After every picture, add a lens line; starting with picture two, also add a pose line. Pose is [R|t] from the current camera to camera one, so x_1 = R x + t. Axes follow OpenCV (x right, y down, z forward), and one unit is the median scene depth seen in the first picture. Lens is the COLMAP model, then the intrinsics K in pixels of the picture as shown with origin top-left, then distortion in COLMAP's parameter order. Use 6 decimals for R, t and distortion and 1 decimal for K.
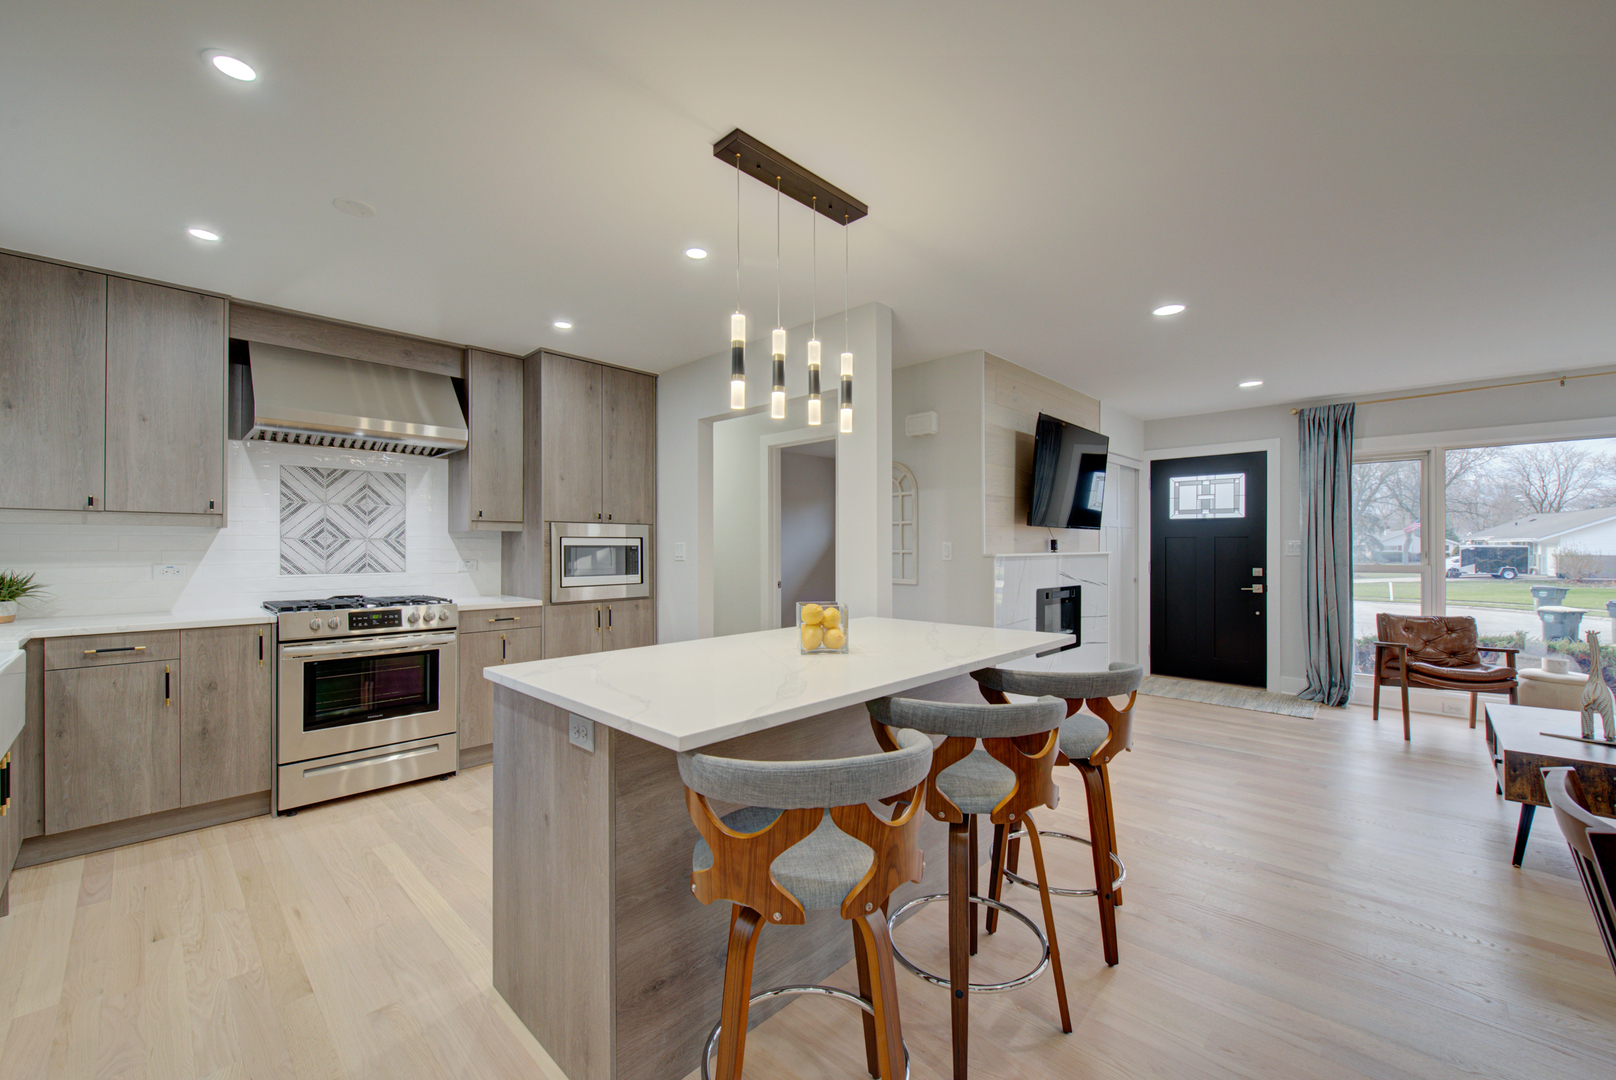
lens RADIAL K [[652.8, 0, 804.3], [0, 652.8, 547.4], [0, 0, 1]] dist [0.000295, -0.000076]
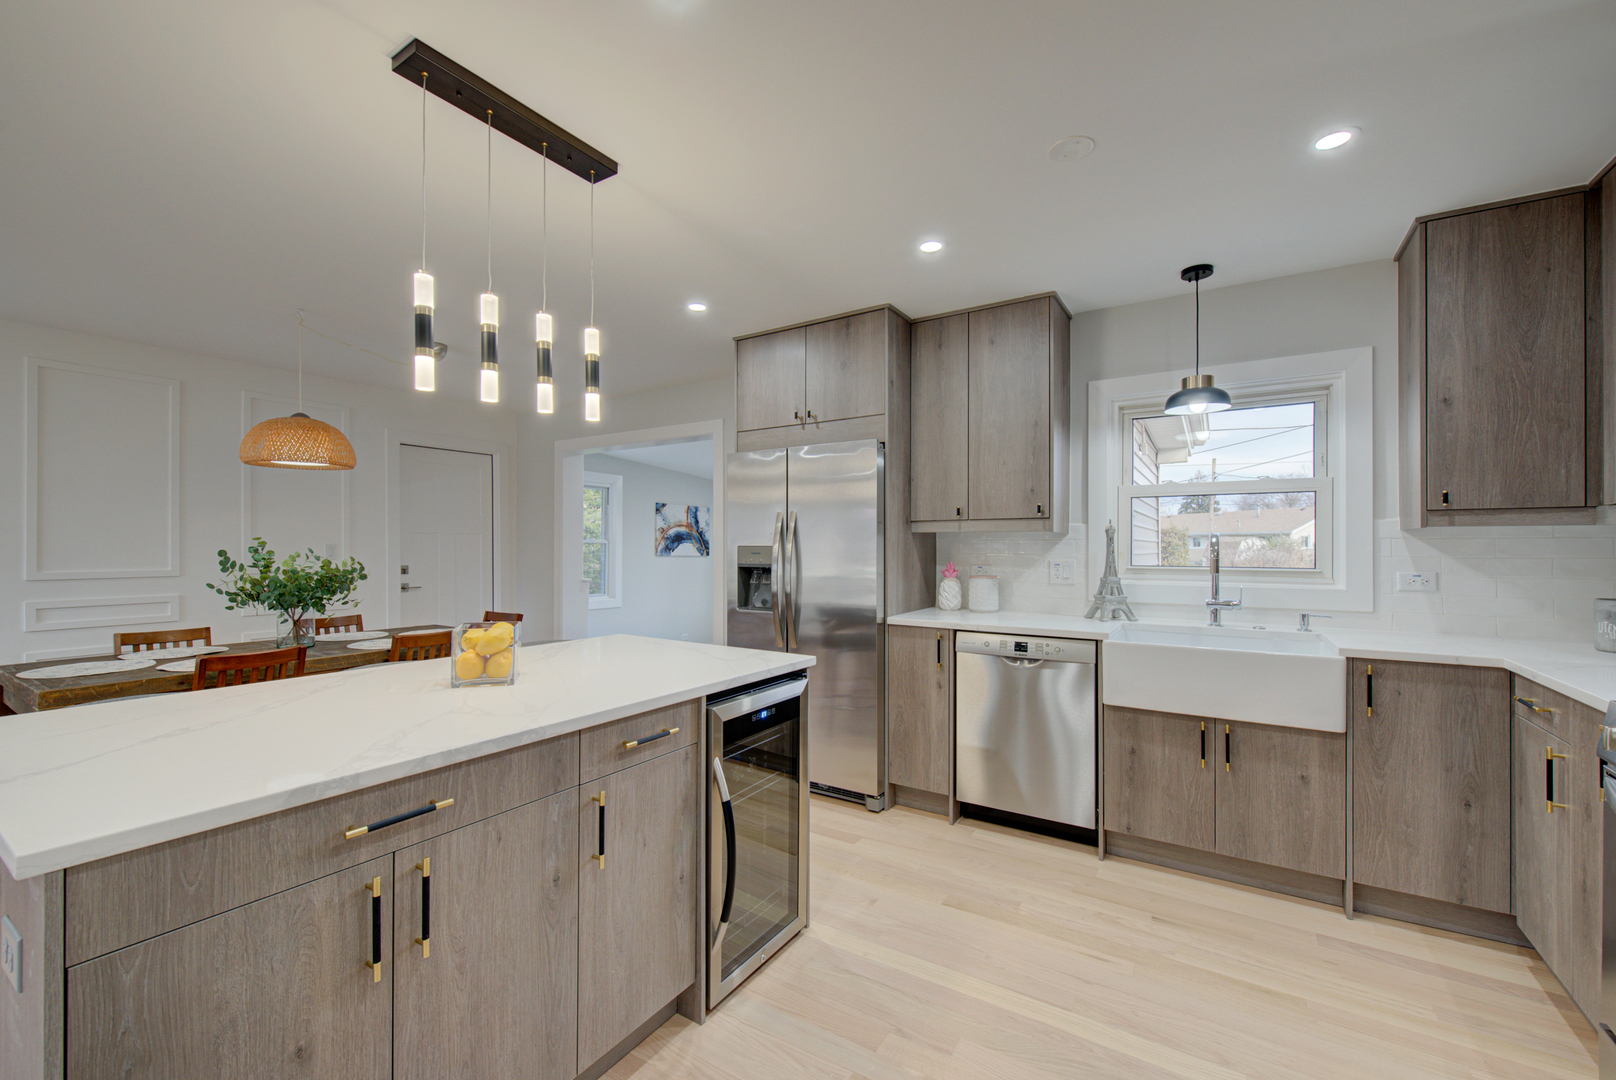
lens RADIAL K [[652.8, 0, 804.3], [0, 652.8, 547.4], [0, 0, 1]] dist [0.000295, -0.000076]
pose [[-0.979483, -0.000823, -0.201526, -0.117474], [-0.000604, 0.999999, -0.001147, -0.005666], [0.201527, -0.001002, -0.979483, 1.101074]]
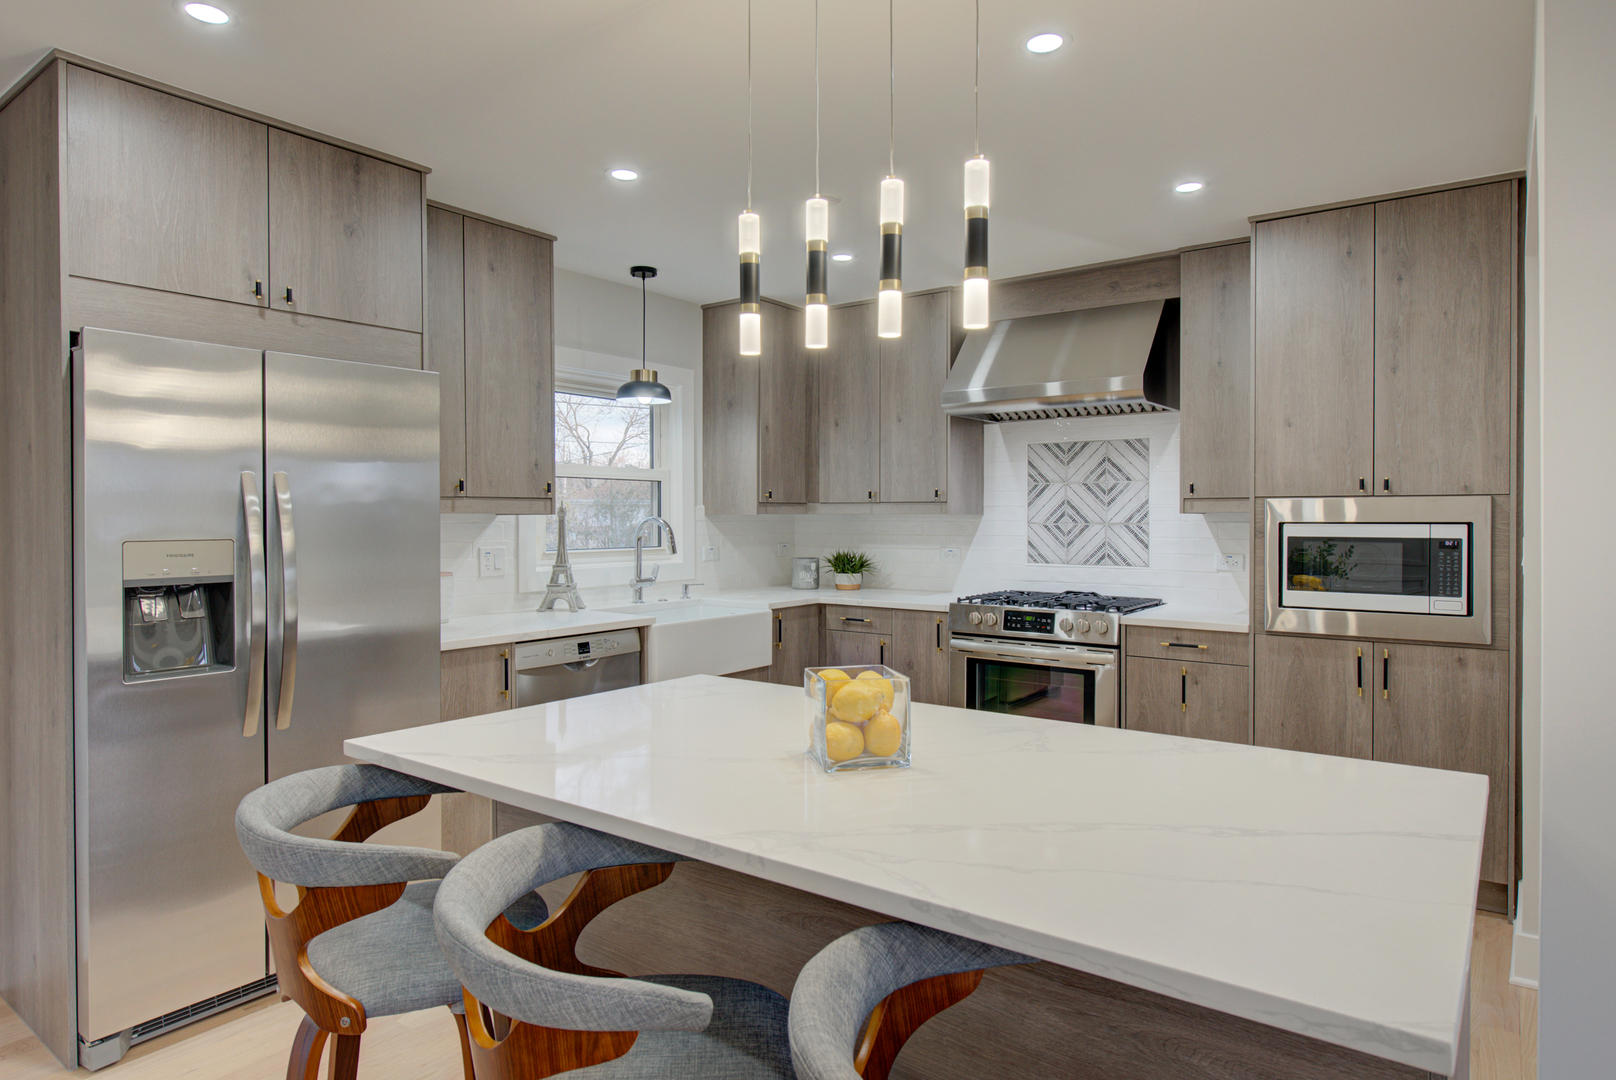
lens RADIAL K [[937.4, 0, 802.4], [0, 937.4, 524.8], [0, 0, 1]] dist [0.000935, -0.000012]
pose [[0.128319, 0.009906, -0.991683, 0.460213], [0.001883, 0.999946, 0.010232, -0.025432], [0.991731, -0.003180, 0.128293, 0.494415]]
